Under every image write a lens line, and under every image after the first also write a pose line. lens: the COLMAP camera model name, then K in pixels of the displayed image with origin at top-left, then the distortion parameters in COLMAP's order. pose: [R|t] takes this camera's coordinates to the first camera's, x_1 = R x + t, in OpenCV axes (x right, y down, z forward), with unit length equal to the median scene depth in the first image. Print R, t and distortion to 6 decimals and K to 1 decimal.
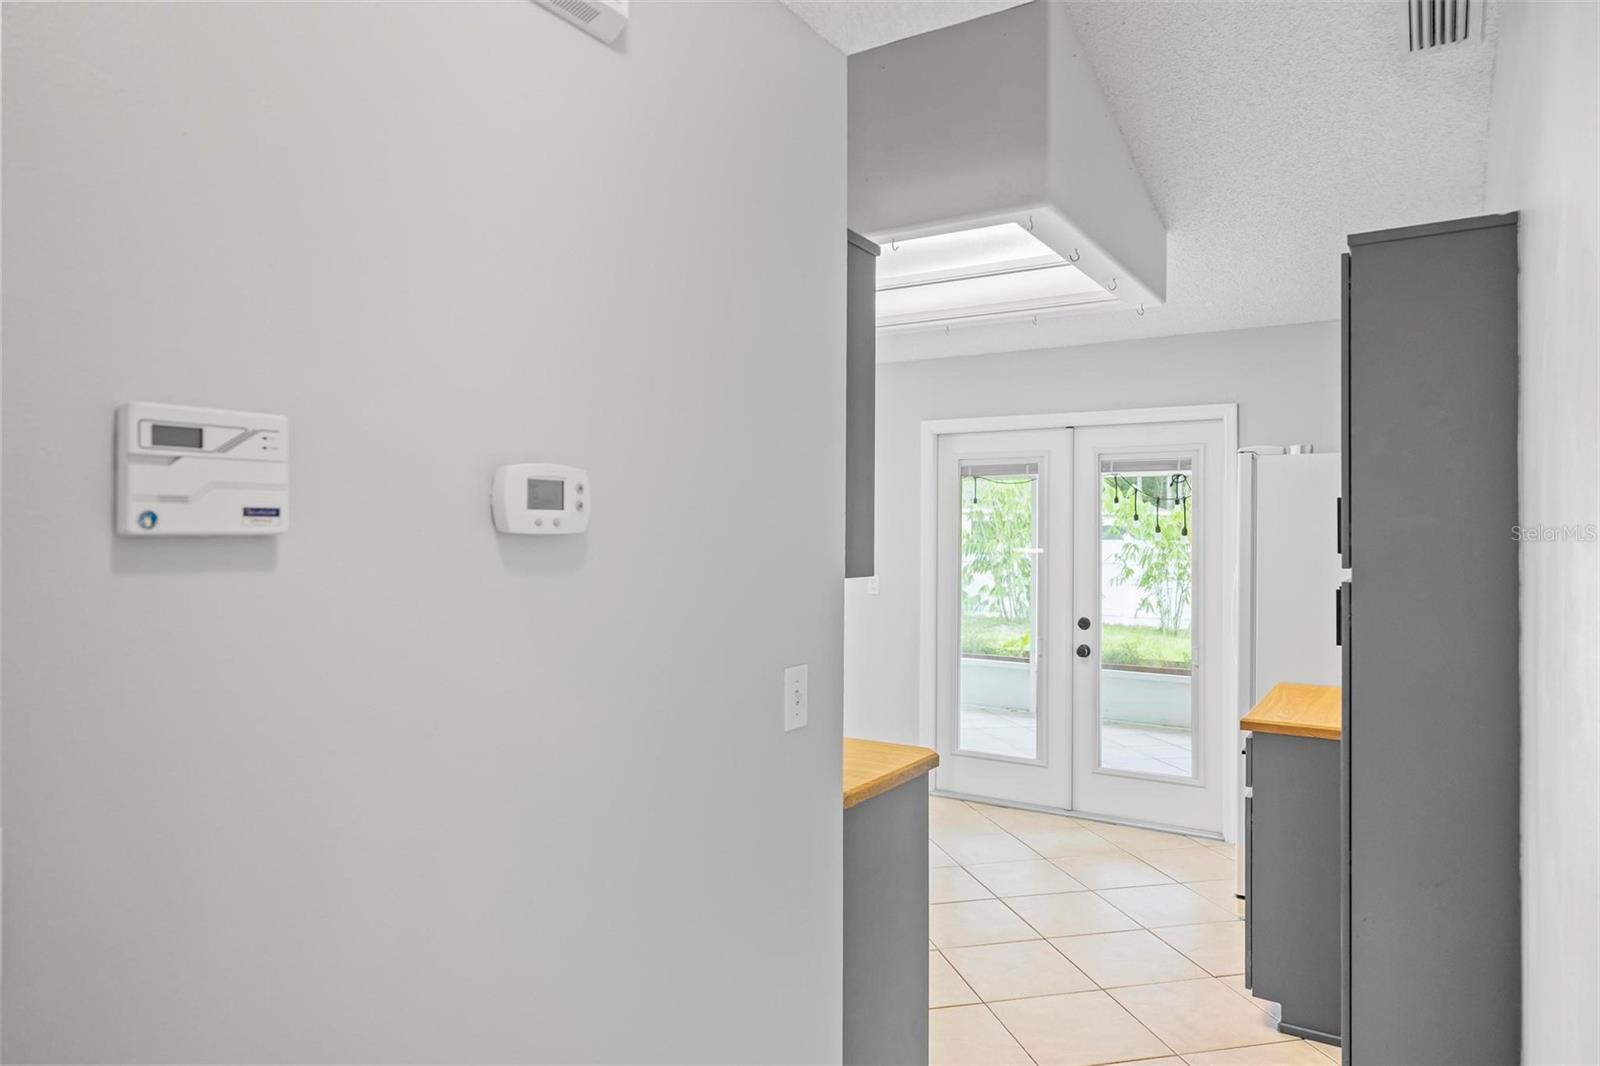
lens RADIAL K [[1002.6, 0, 801.9], [0, 1002.6, 521.6], [0, 0, 1]] dist [0.007504, 0.000518]
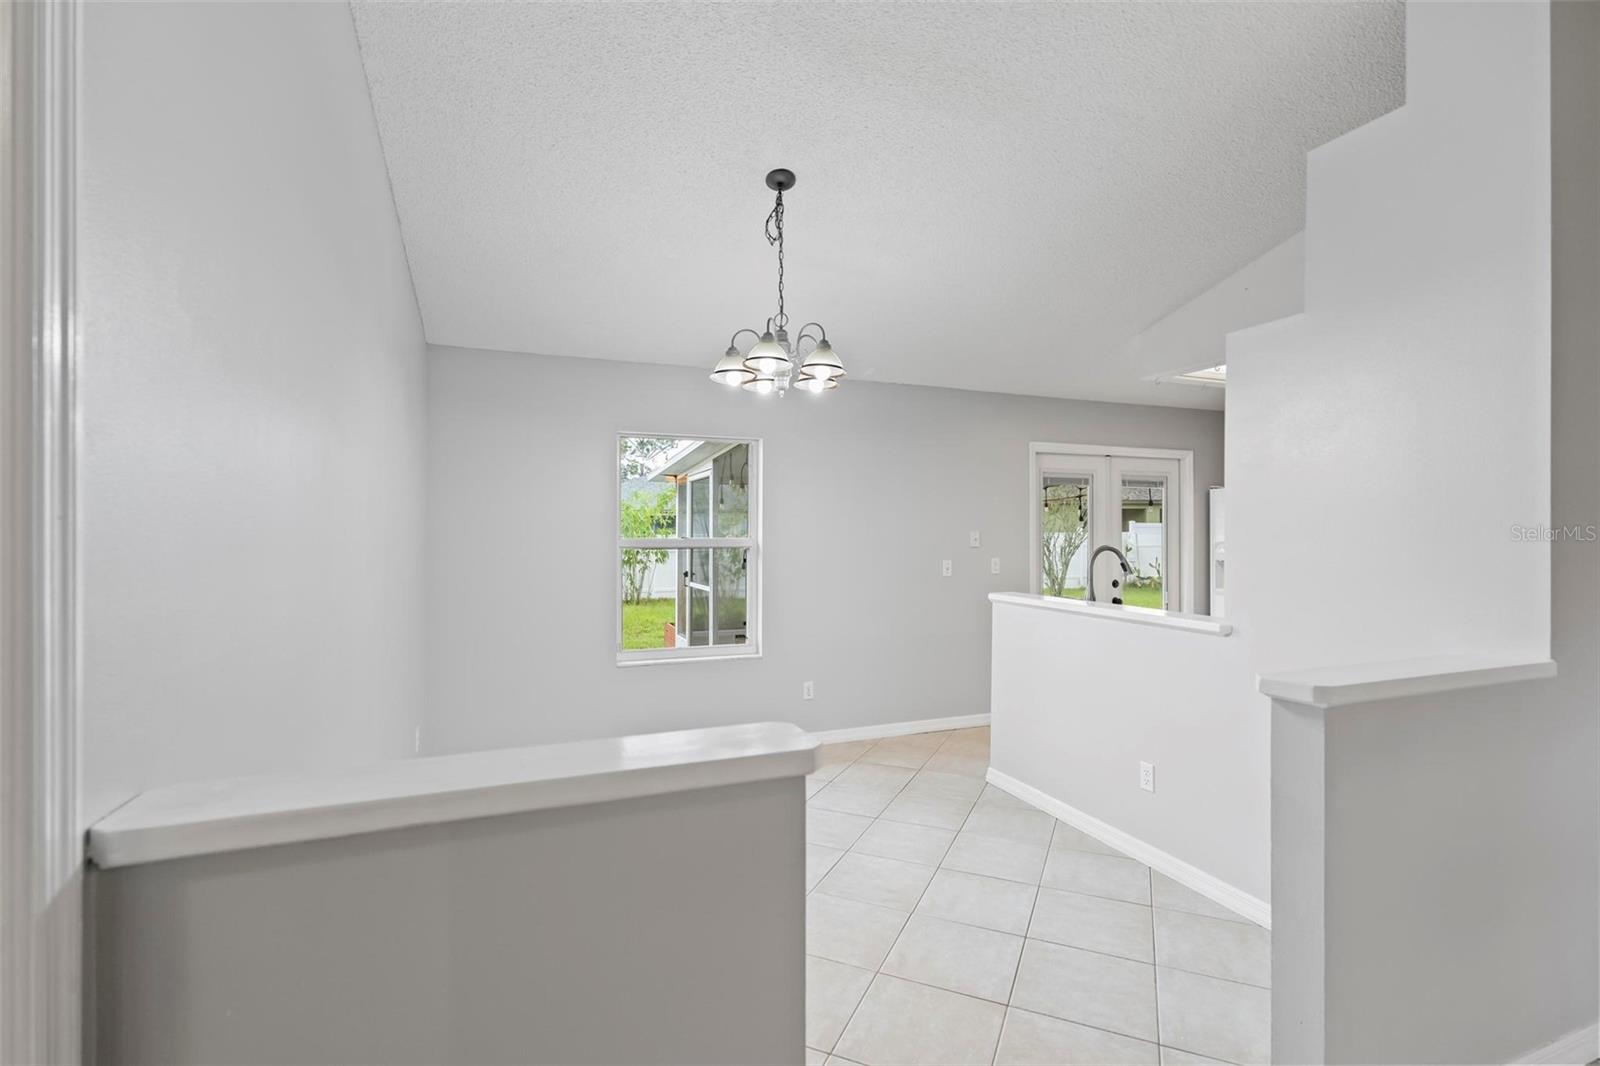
lens RADIAL K [[734.9, 0, 801.1], [0, 734.9, 525.2], [0, 0, 1]] dist [0.003226, -0.000834]
pose [[0.596993, -0.005627, 0.802226, -0.904340], [-0.005989, 0.999916, 0.011470, 0.000678], [-0.802224, -0.011652, 0.596910, 0.706640]]
